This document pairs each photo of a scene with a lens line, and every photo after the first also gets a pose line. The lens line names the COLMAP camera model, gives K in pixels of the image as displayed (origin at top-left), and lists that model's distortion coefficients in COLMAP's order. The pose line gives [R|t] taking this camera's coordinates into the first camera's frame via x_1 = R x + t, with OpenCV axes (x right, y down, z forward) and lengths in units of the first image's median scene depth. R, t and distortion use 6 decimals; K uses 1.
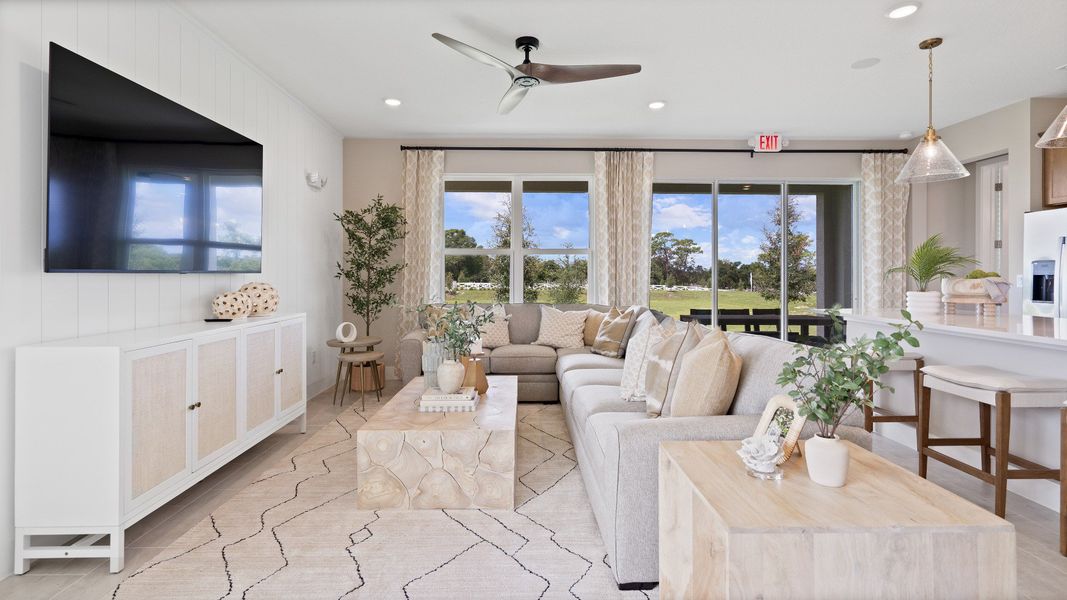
lens RADIAL K [[501.9, 0, 534.3], [0, 501.9, 277.9], [0, 0, 1]] dist [-0.002476, 0.000116]
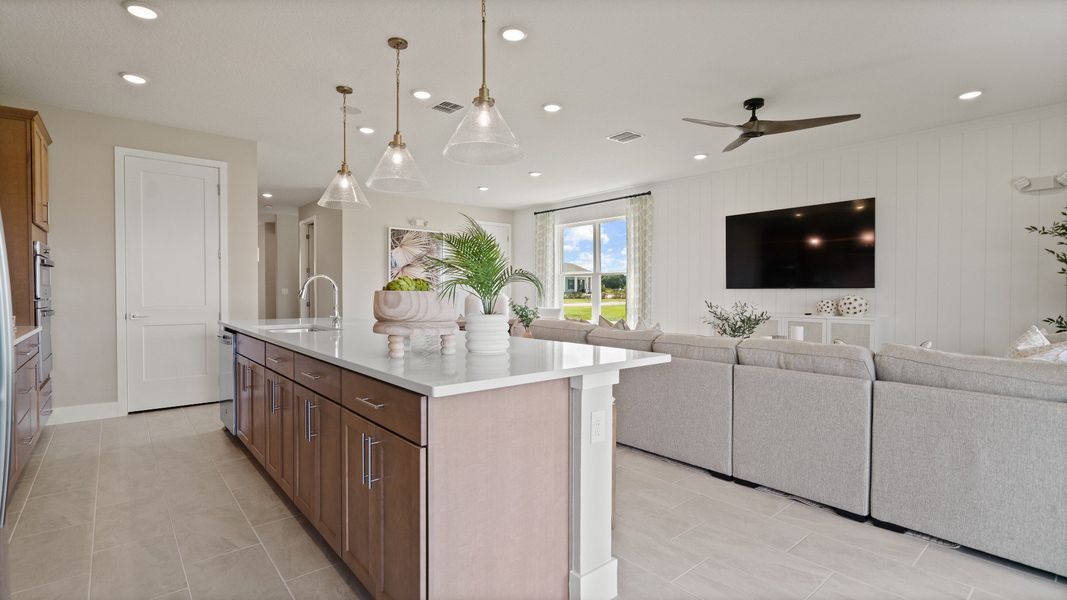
lens RADIAL K [[494.7, 0, 530.5], [0, 494.7, 299.2], [0, 0, 1]] dist [-0.003669, 0.000038]
pose [[-0.786877, 0.008936, -0.617045, 0.794256], [-0.006194, 0.999730, 0.022377, -0.004293], [0.617079, 0.021430, -0.786610, 1.079217]]
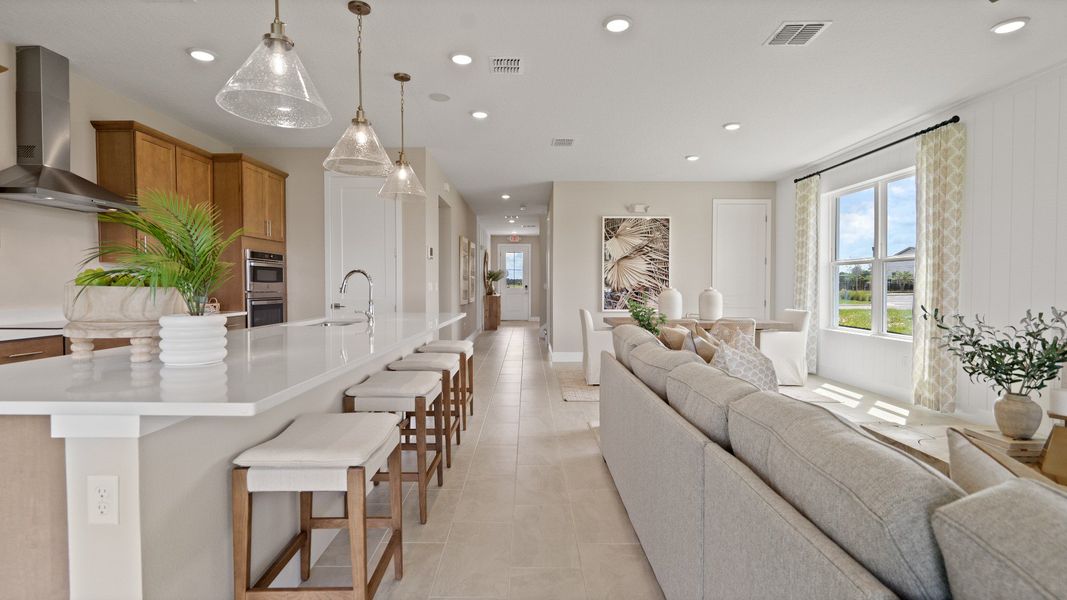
lens RADIAL K [[504.4, 0, 530.0], [0, 504.4, 299.2], [0, 0, 1]] dist [0.003334, 0.000560]
pose [[-0.999622, -0.002949, 0.027319, 0.331049], [-0.002002, 0.999399, 0.034608, -0.004354], [-0.027405, 0.034540, -0.999027, 1.050408]]
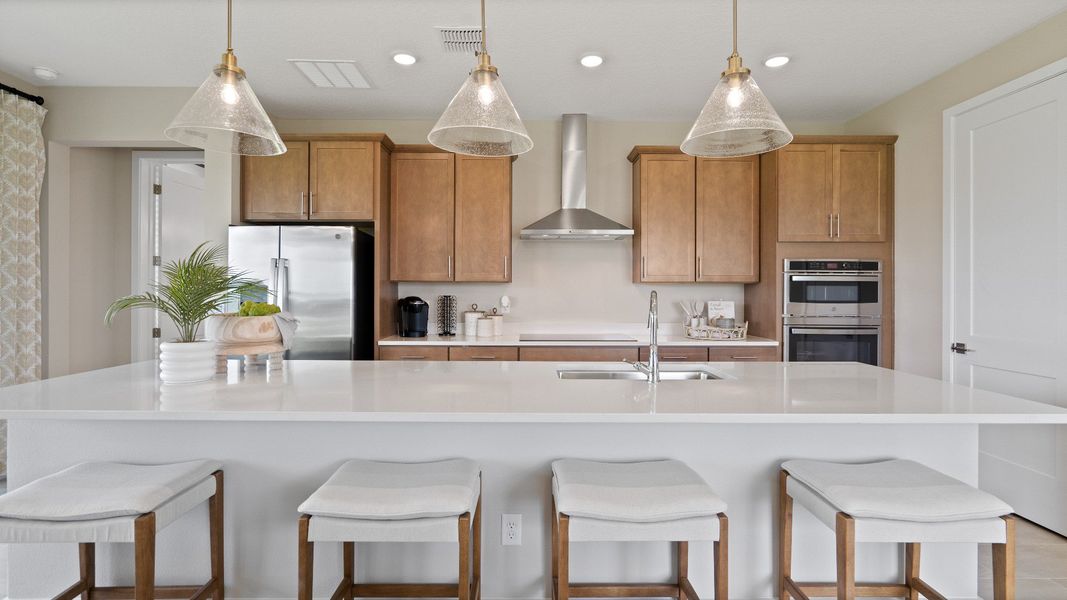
lens RADIAL K [[506.0, 0, 529.2], [0, 506.0, 290.6], [0, 0, 1]] dist [-0.004327, -0.000336]
pose [[0.025795, 0.001511, 0.999666, 0.153549], [0.001606, 0.999998, -0.001553, -0.019743], [-0.999666, 0.001646, 0.025792, 0.424816]]
